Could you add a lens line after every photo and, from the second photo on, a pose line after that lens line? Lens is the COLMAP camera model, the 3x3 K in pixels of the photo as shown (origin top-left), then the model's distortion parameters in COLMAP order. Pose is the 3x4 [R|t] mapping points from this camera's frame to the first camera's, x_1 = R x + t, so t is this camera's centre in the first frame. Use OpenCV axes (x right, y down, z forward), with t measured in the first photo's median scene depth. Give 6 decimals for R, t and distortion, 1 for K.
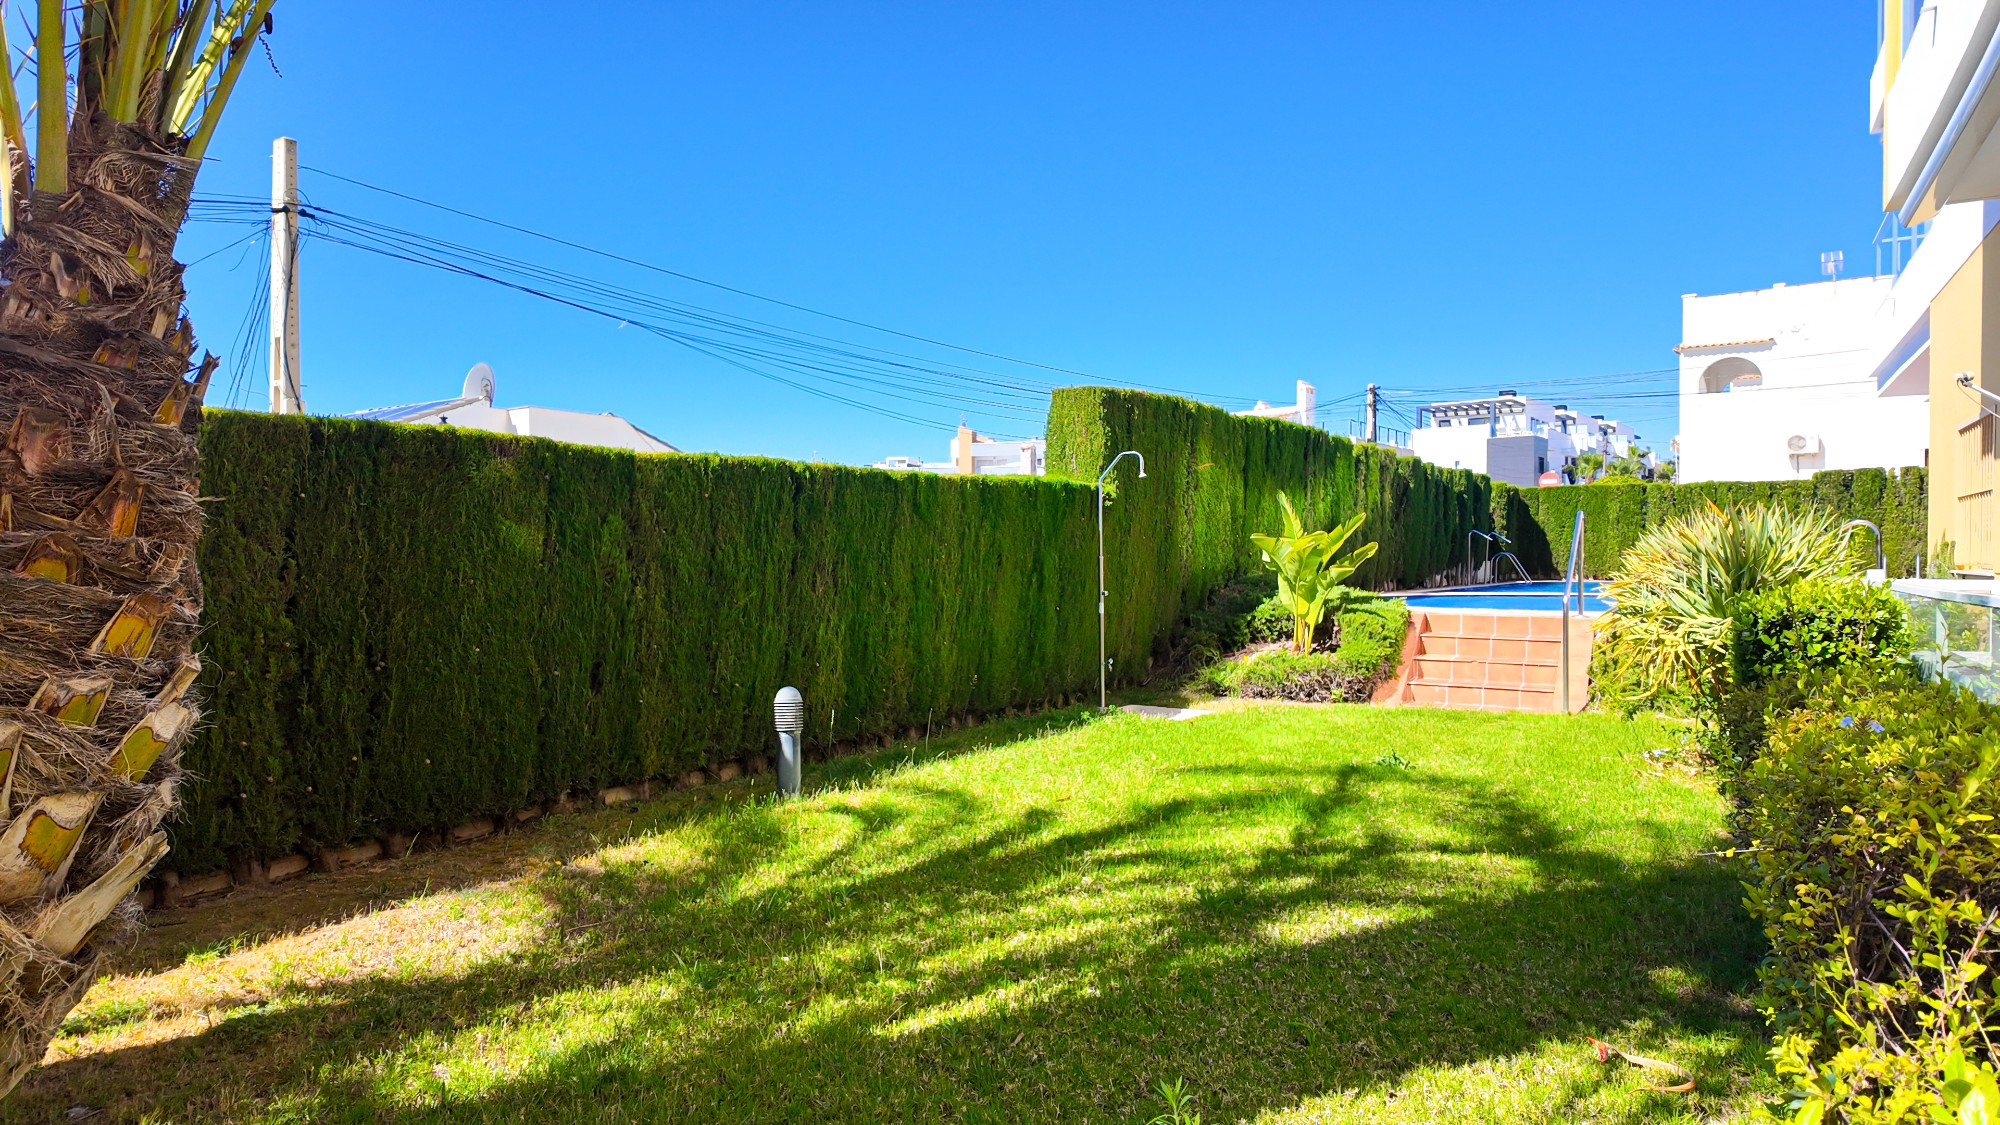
lens RADIAL K [[1174.1, 0, 1010.6], [0, 1174.1, 563.5], [0, 0, 1]] dist [0.050534, -0.043223]
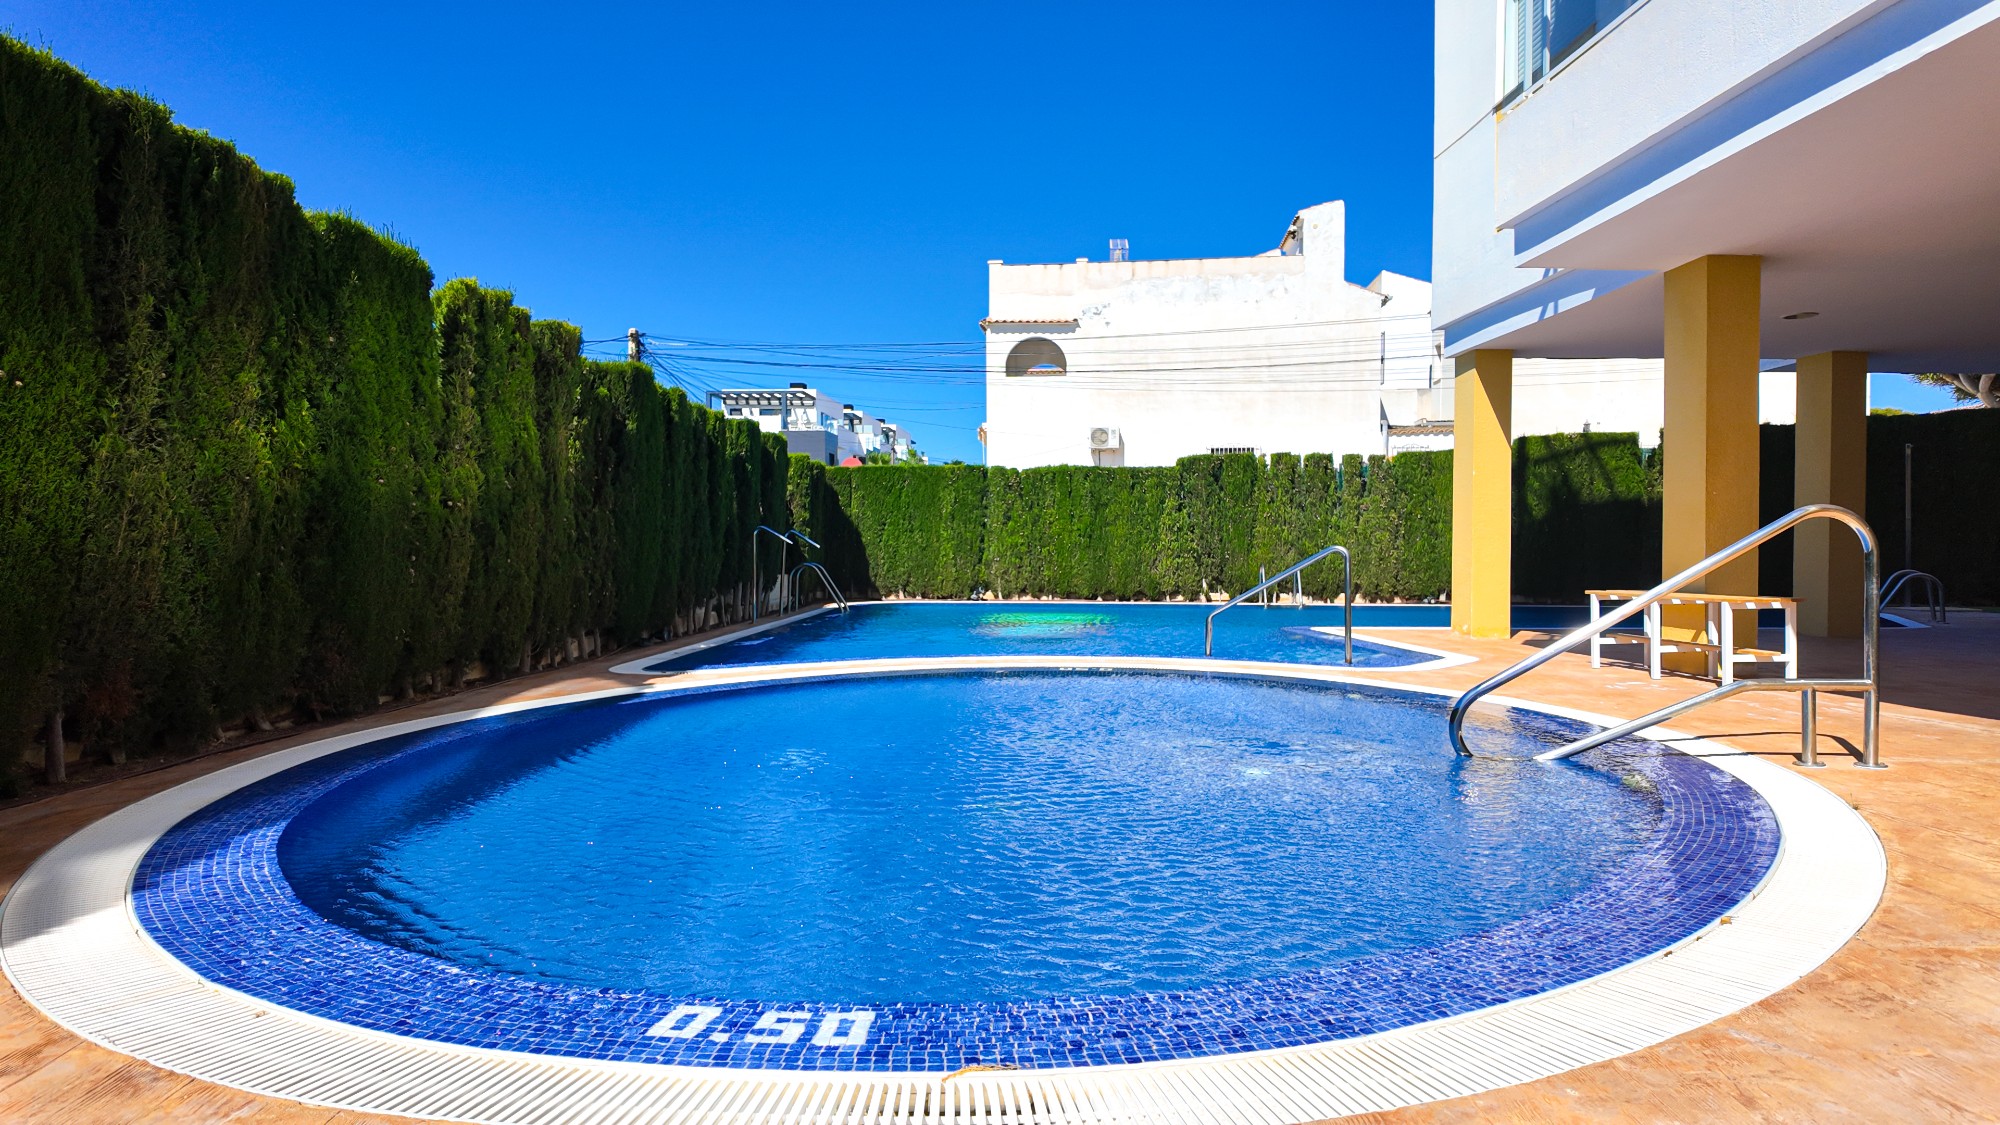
lens RADIAL K [[1174.1, 0, 1006.5], [0, 1174.1, 563.4], [0, 0, 1]] dist [0.050534, -0.043223]
pose [[0.839662, -0.003750, 0.543096, 0.111971], [0.002686, 0.999993, 0.002752, -0.006983], [-0.543102, -0.000852, 0.839666, 0.281767]]
